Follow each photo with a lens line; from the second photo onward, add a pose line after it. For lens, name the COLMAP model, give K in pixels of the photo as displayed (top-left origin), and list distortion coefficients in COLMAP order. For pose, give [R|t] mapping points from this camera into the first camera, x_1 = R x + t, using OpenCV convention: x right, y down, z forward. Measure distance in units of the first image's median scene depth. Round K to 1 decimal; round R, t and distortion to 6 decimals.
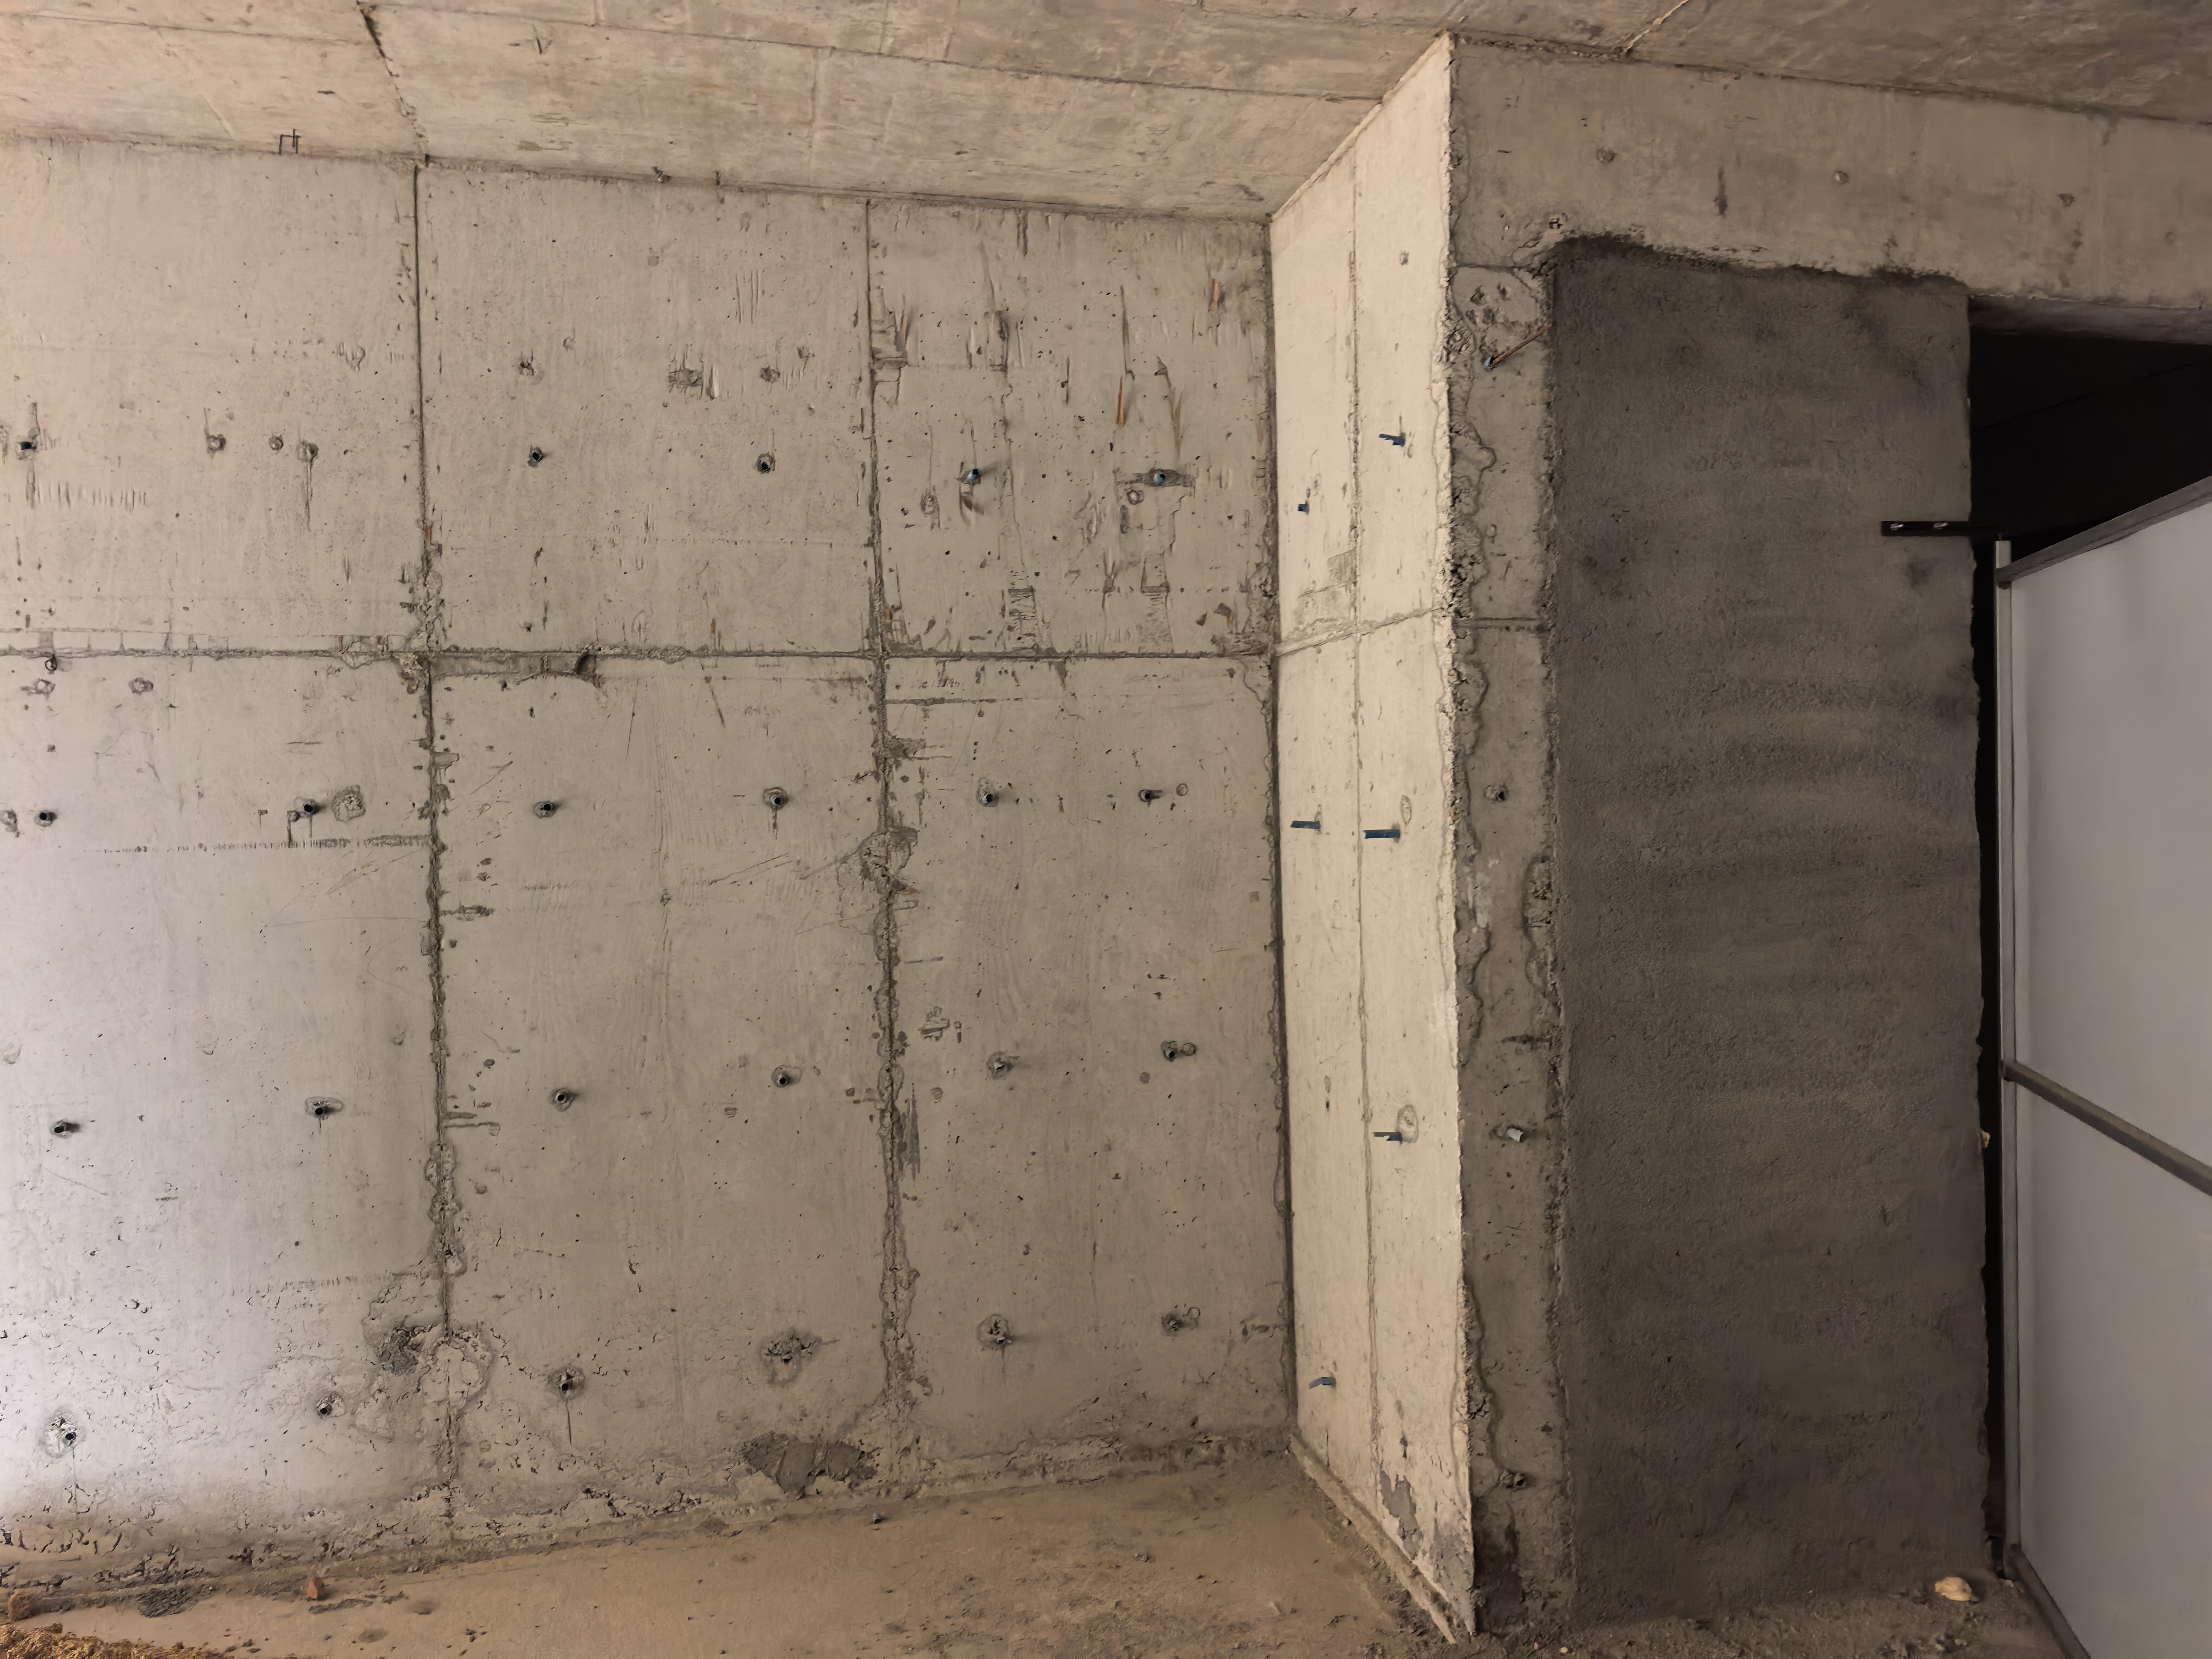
lens RADIAL K [[1573.8, 0, 1117.4], [0, 1573.8, 832.8], [0, 0, 1]] dist [0.039787, -0.053173]
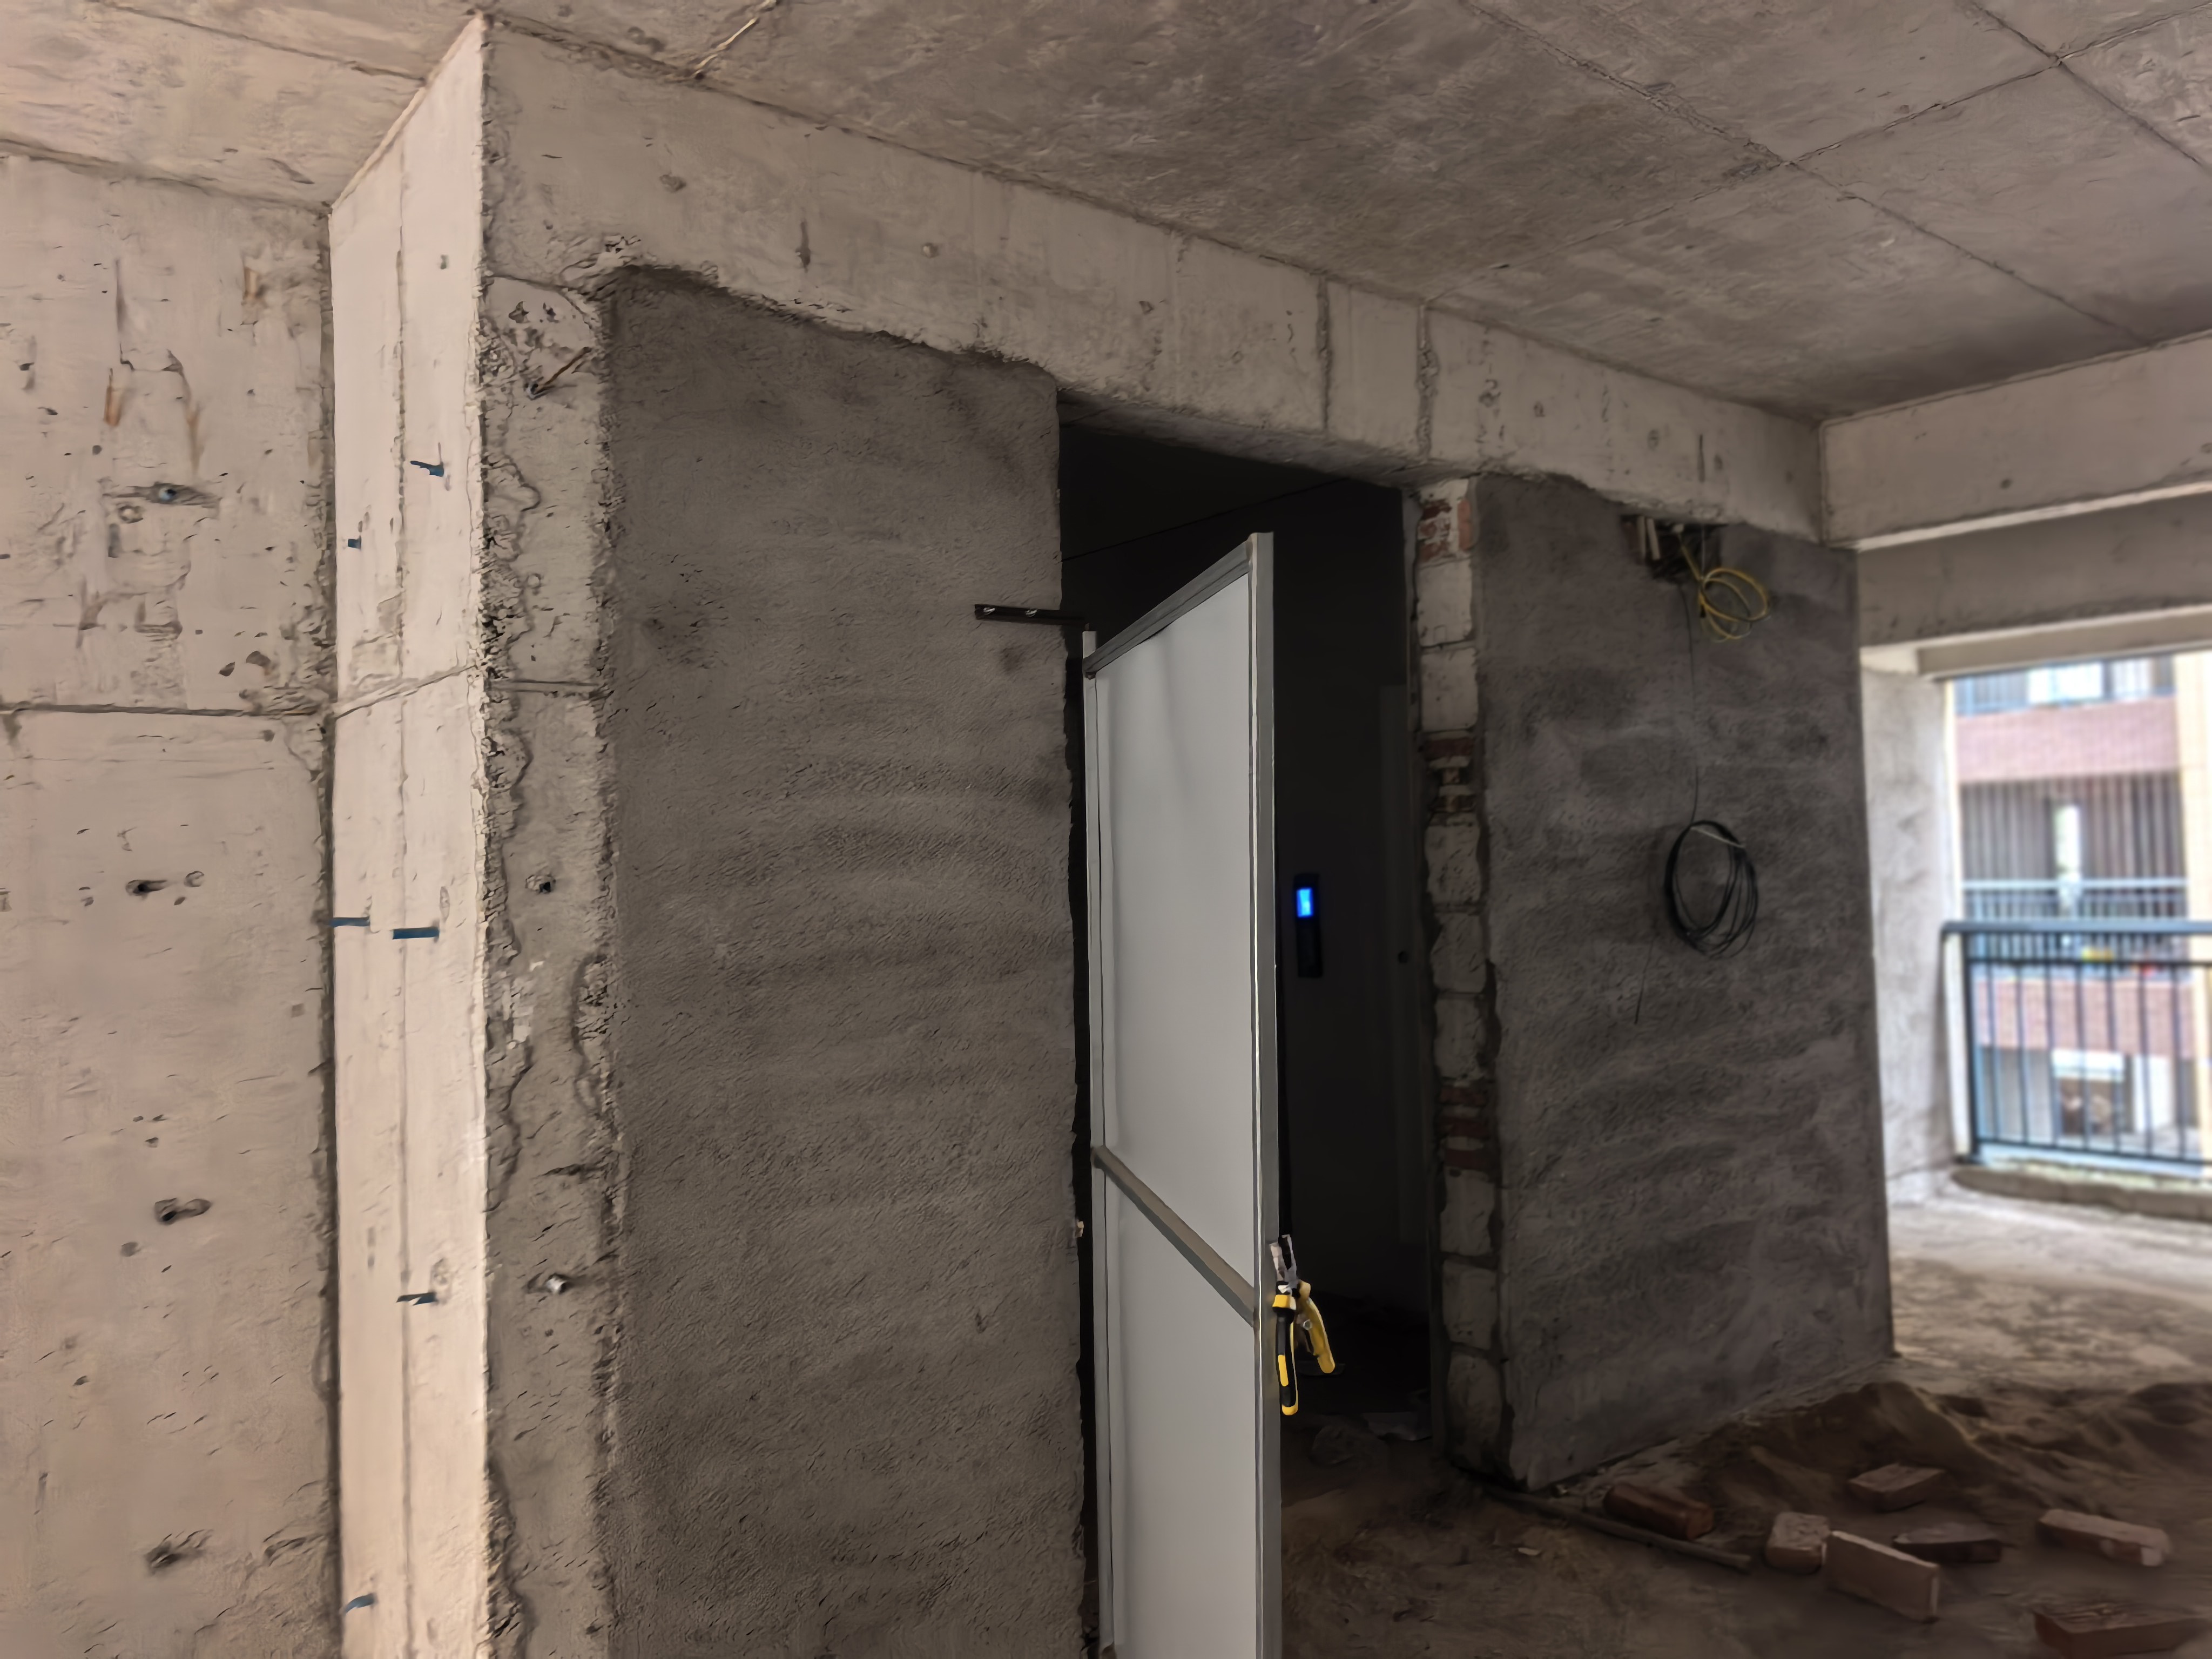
lens RADIAL K [[1561.9, 0, 1106.0], [0, 1561.9, 829.5], [0, 0, 1]] dist [0.038278, -0.064549]
pose [[0.915406, 0.005827, 0.402489, 0.170712], [0.013599, 0.998877, -0.045390, -0.011167], [-0.402302, 0.047024, 0.914299, 0.089702]]
